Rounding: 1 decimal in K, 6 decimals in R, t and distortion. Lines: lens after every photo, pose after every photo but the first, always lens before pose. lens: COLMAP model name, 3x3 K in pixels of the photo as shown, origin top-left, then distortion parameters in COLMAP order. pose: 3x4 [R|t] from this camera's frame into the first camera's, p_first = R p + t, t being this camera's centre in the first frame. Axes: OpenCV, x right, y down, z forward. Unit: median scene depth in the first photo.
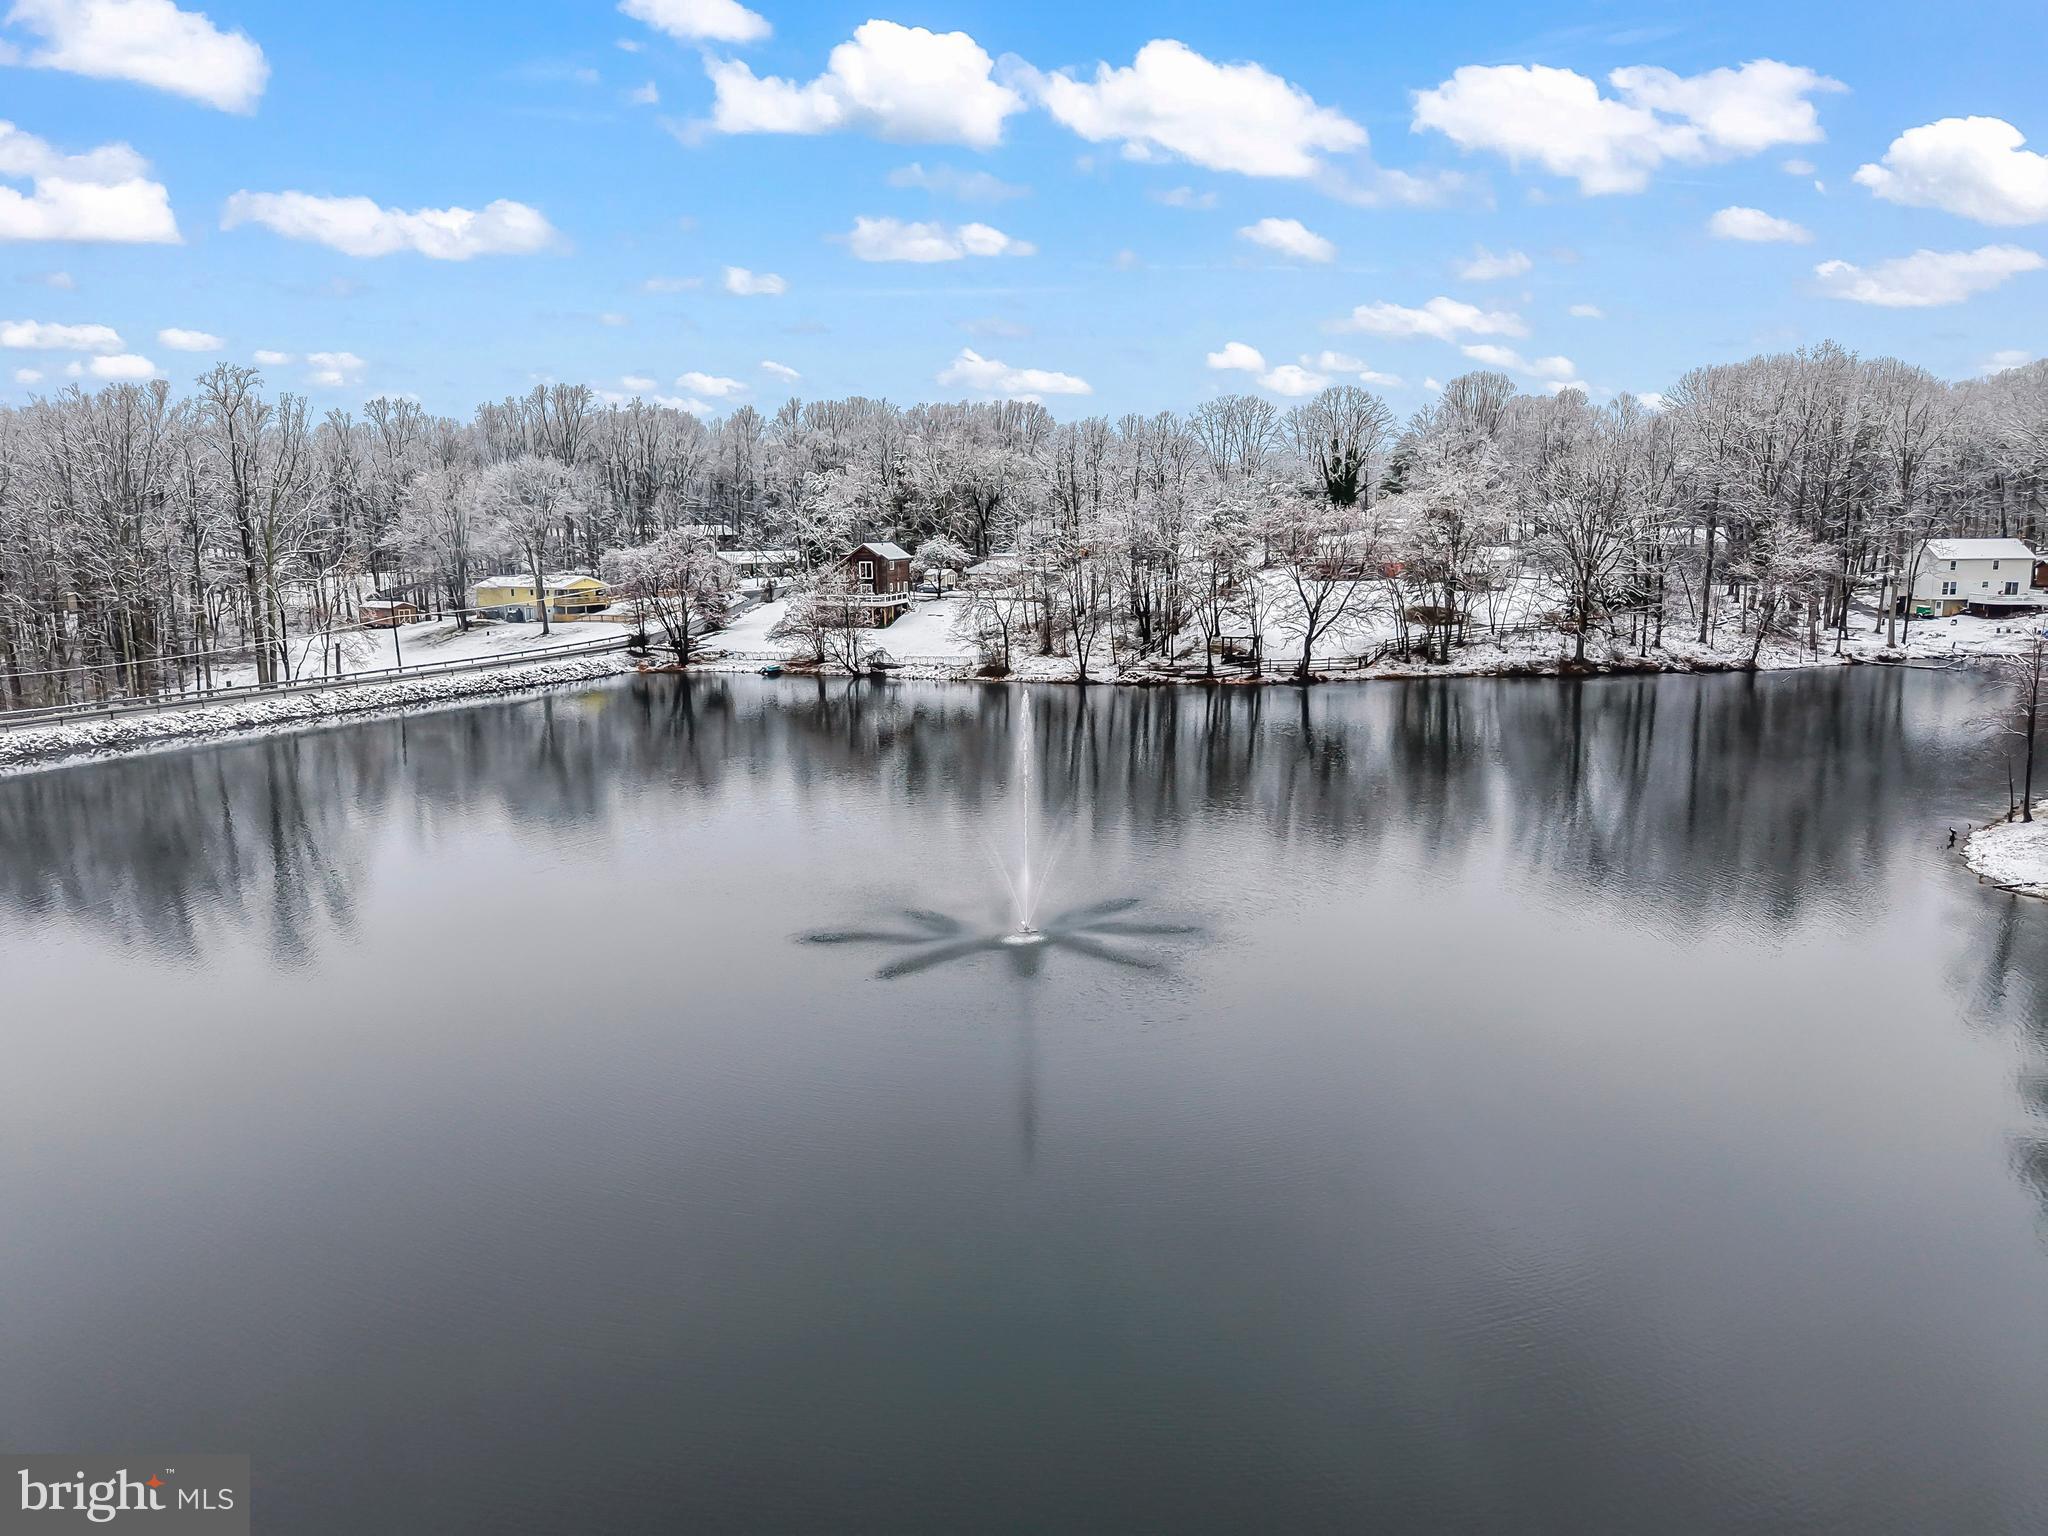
lens RADIAL K [[1405.5, 0, 1013.0], [0, 1405.5, 777.9], [0, 0, 1]] dist [0.025750, -0.018068]
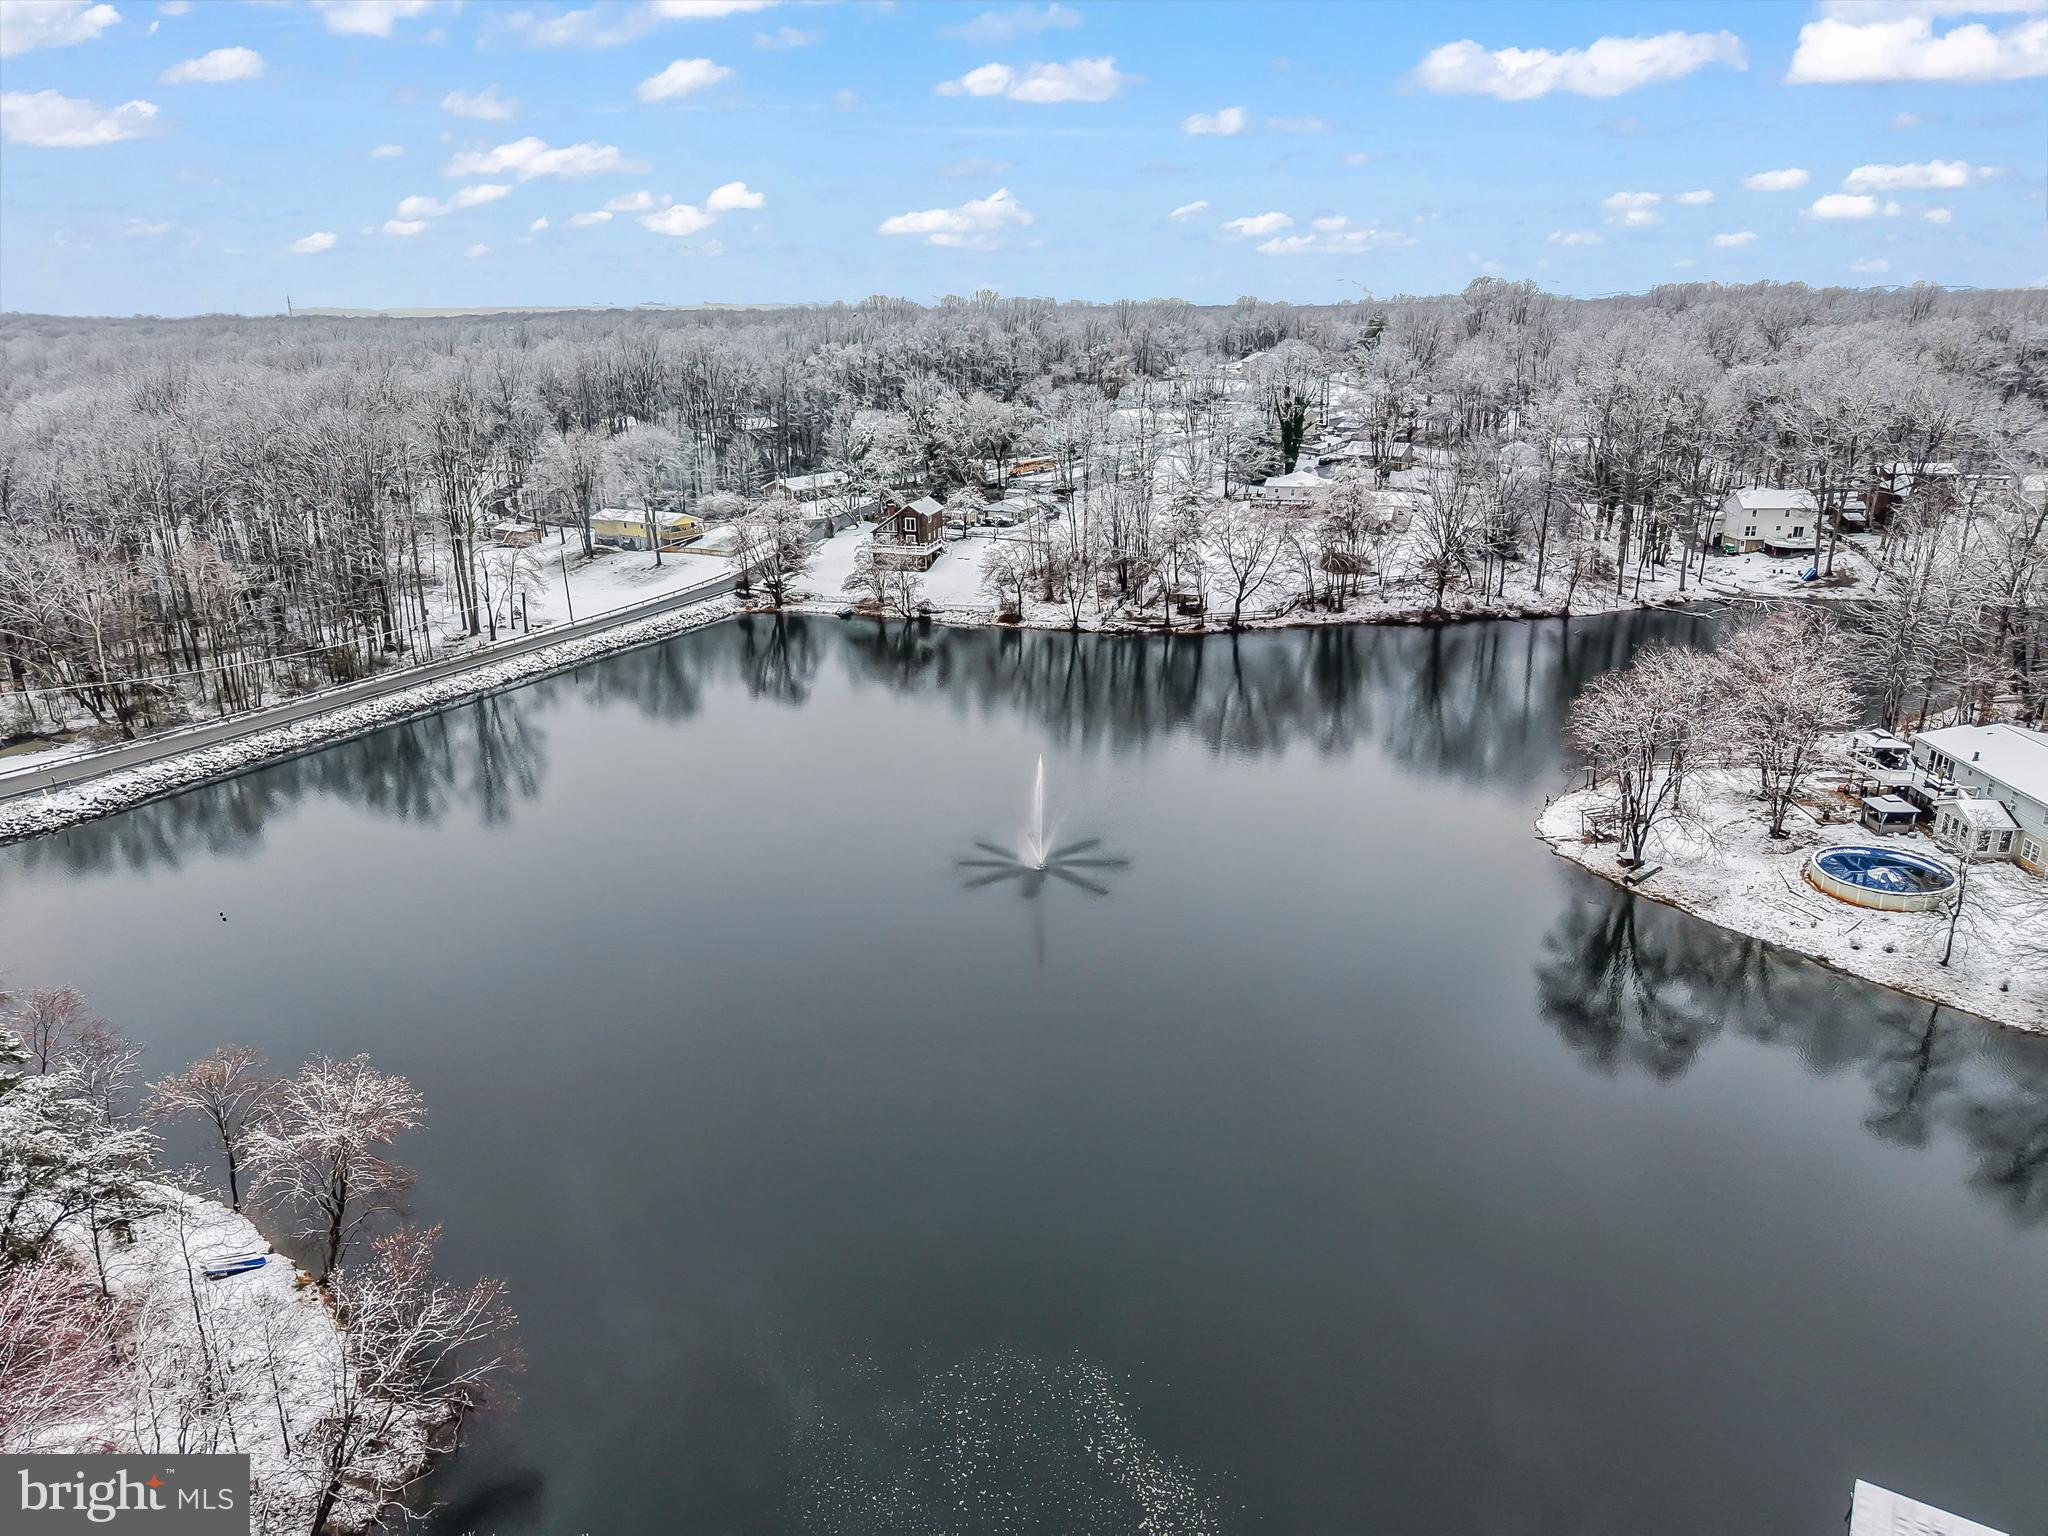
lens RADIAL K [[1405.5, 0, 1008.2], [0, 1405.5, 771.8], [0, 0, 1]] dist [0.025750, -0.018068]
pose [[0.999988, -0.000825, -0.004849, -0.009065], [0.001482, 0.990556, 0.137098, -0.111771], [0.004690, -0.137104, 0.990546, -0.363284]]
